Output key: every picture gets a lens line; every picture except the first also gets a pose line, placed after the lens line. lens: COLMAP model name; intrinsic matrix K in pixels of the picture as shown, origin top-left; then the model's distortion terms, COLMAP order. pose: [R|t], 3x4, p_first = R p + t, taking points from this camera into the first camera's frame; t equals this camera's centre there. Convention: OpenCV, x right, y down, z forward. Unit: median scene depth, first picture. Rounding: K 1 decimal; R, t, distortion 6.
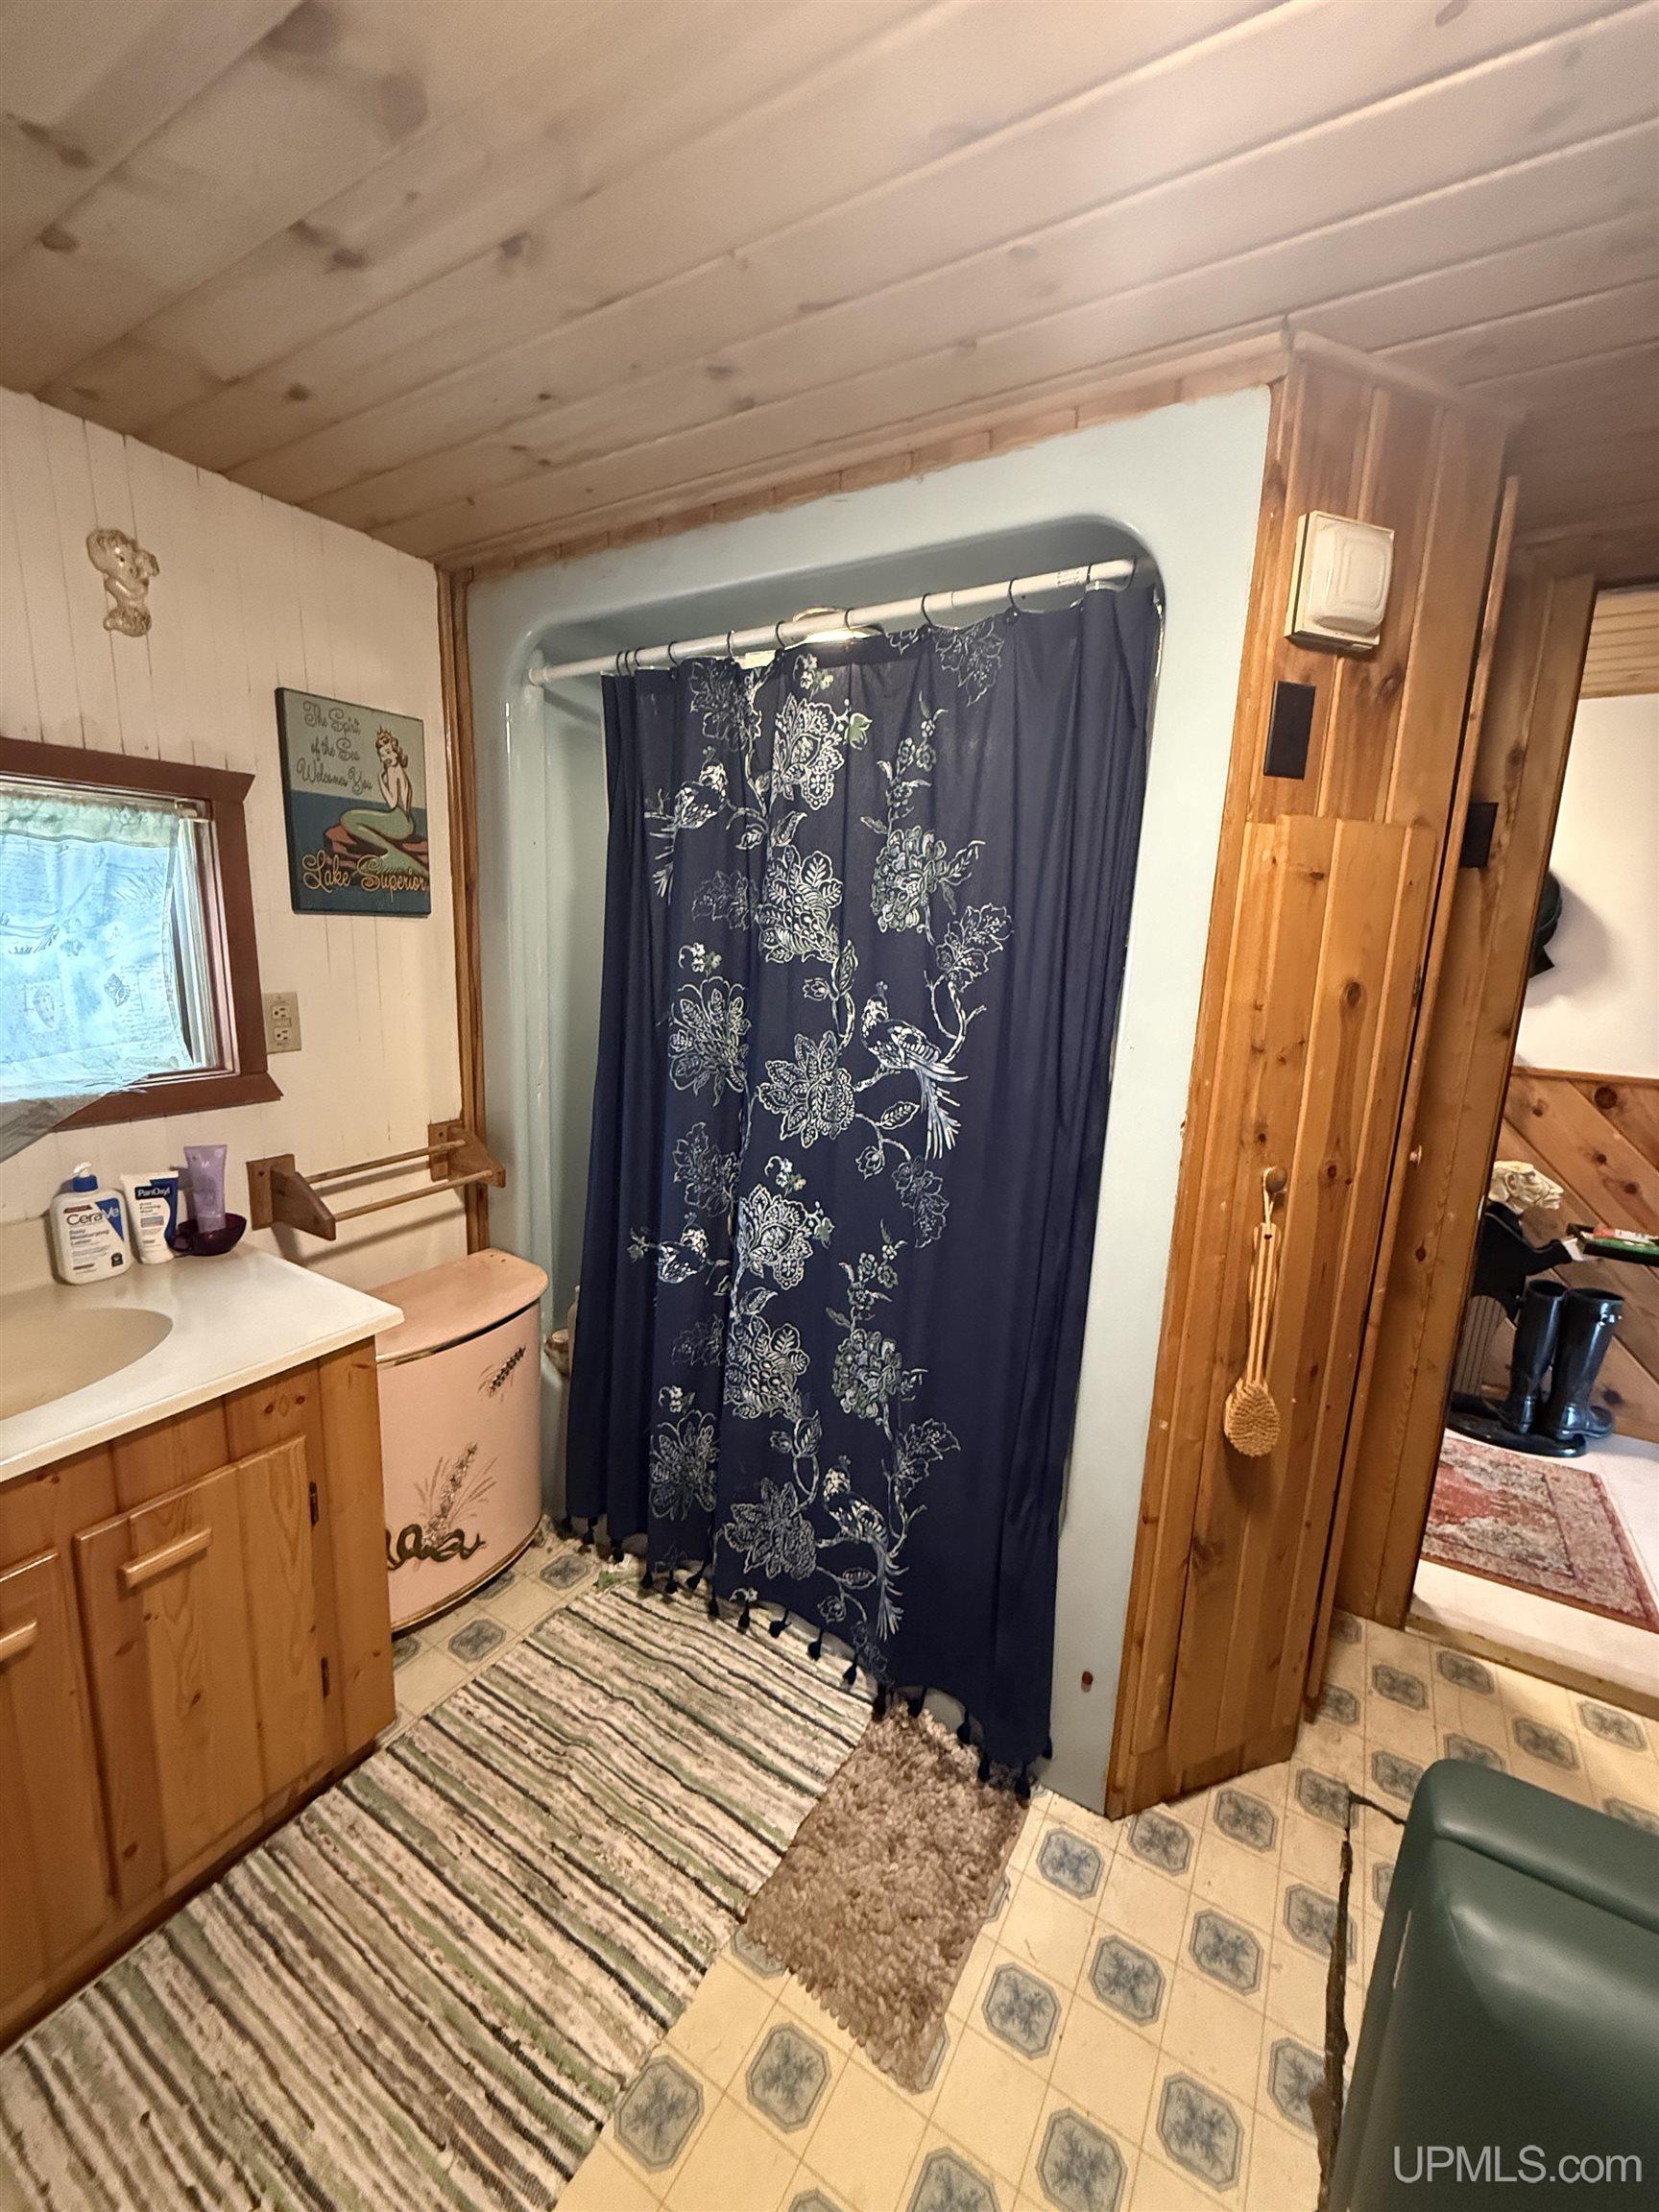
lens RADIAL K [[889.0, 0, 826.8], [0, 889.0, 1096.1], [0, 0, 1]] dist [-0.000437, 0.000382]
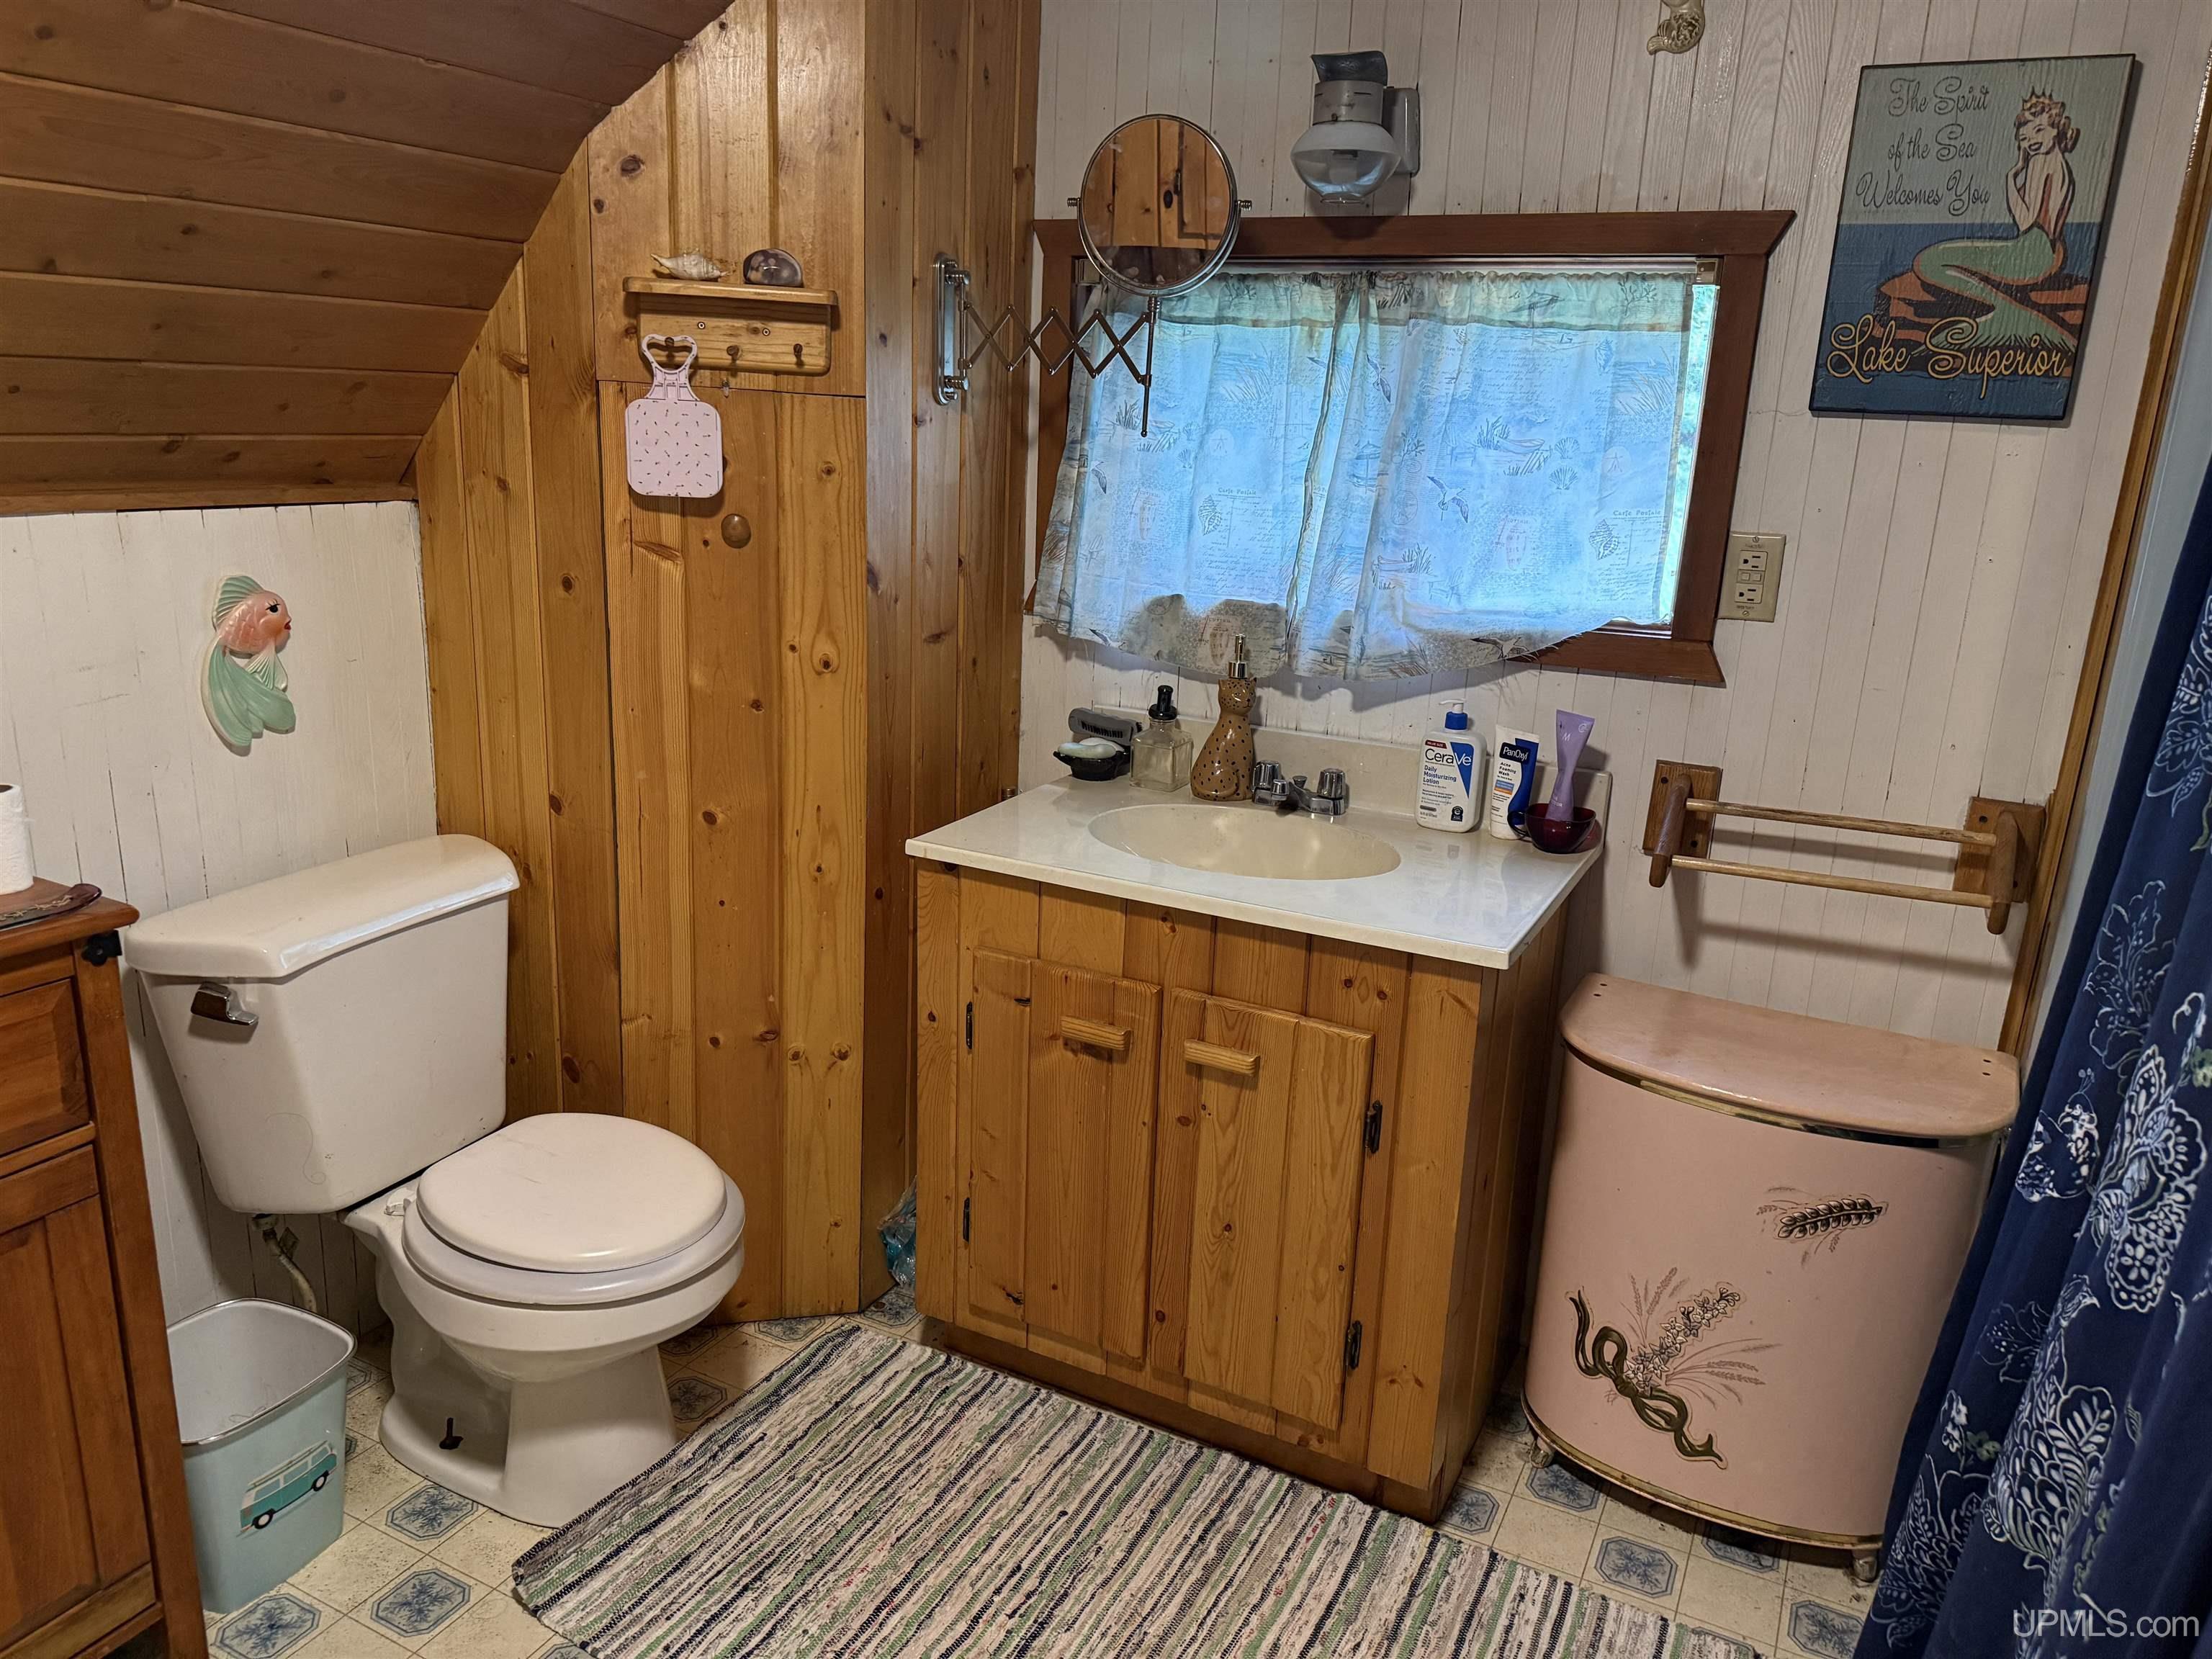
lens RADIAL K [[1578.1, 0, 1106.0], [0, 1578.1, 829.5], [0, 0, 1]] dist [0.059796, -0.062267]
pose [[0.071839, 0.231945, -0.970073, 0.656844], [-0.225940, 0.951088, 0.210673, -0.049207], [0.971489, 0.204044, 0.120731, 0.453309]]
